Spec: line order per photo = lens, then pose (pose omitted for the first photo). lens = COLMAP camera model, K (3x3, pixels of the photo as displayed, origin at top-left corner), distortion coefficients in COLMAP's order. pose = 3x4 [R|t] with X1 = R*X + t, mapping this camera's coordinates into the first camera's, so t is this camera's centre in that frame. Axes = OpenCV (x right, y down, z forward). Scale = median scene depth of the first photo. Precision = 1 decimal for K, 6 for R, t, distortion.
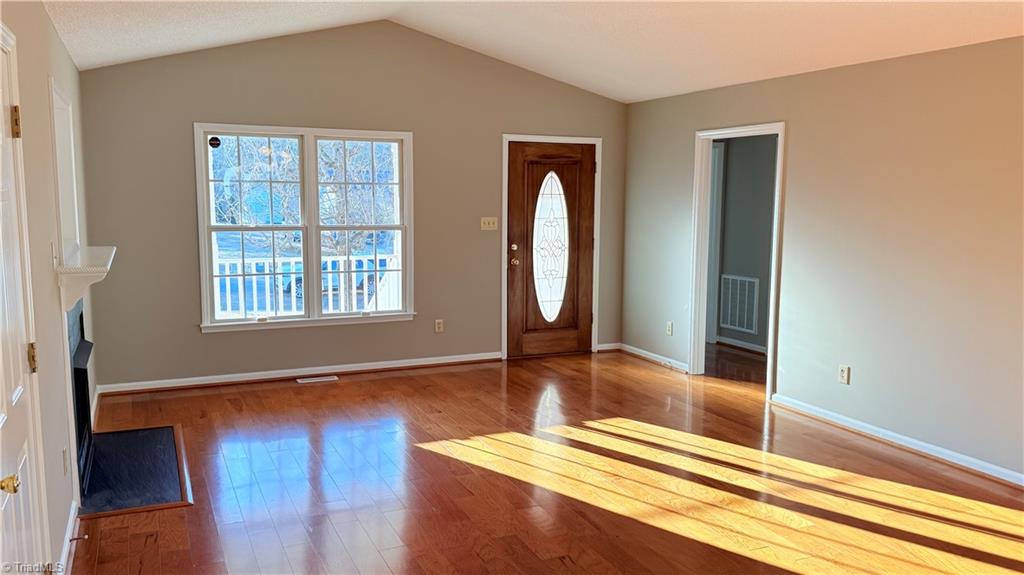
lens RADIAL K [[833.4, 0, 514.0], [0, 833.4, 291.2], [0, 0, 1]] dist [0.053492, -0.004666]
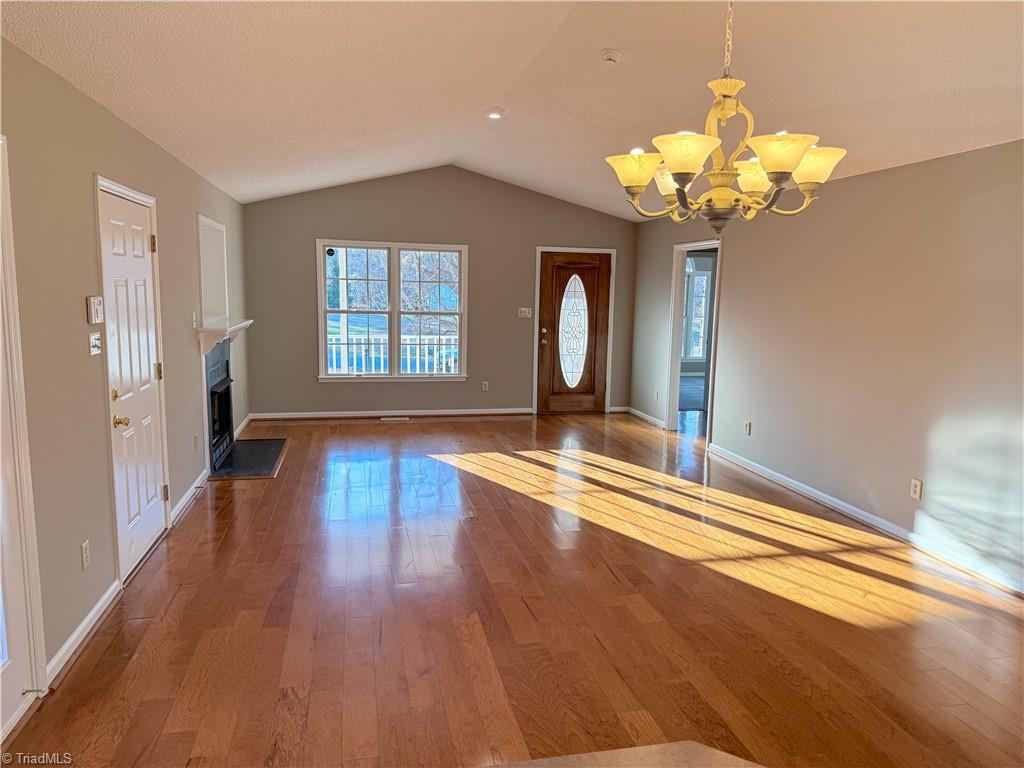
lens RADIAL K [[713.3, 0, 508.0], [0, 713.3, 385.2], [0, 0, 1]] dist [0.102684, -0.181115]
pose [[0.978138, 0.039855, -0.204101, 0.190934], [-0.037868, 0.999190, 0.013637, 0.022845], [0.204479, -0.005610, 0.978855, -0.147585]]
